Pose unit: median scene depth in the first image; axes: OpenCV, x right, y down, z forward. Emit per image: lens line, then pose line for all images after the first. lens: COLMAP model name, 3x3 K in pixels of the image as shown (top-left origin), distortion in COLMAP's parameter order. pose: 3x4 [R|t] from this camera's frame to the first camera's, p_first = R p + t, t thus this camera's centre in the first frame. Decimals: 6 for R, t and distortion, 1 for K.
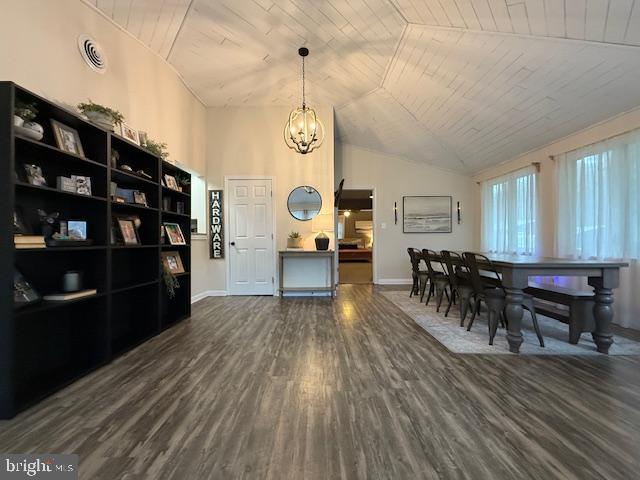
lens RADIAL K [[254.3, 0, 321.1], [0, 254.3, 238.6], [0, 0, 1]] dist [-0.002977, 0.000339]
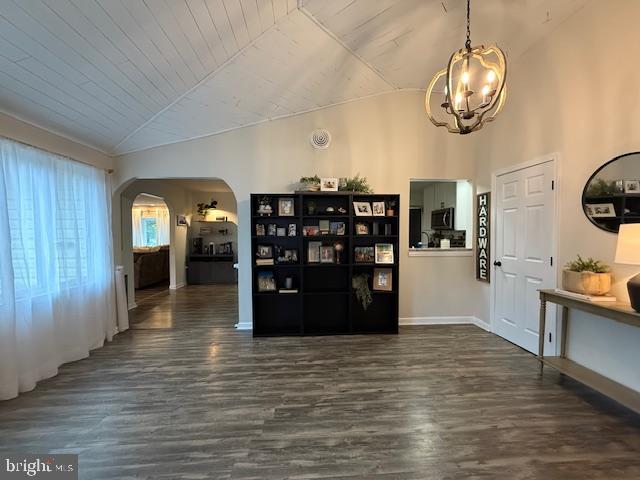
lens RADIAL K [[254.3, 0, 320.2], [0, 254.3, 239.7], [0, 0, 1]] dist [-0.002977, 0.000339]
pose [[0.054880, 0.039665, -0.997705, 0.631131], [0.014596, 0.999072, 0.040522, -0.159798], [0.998386, -0.016787, 0.054250, 0.828063]]
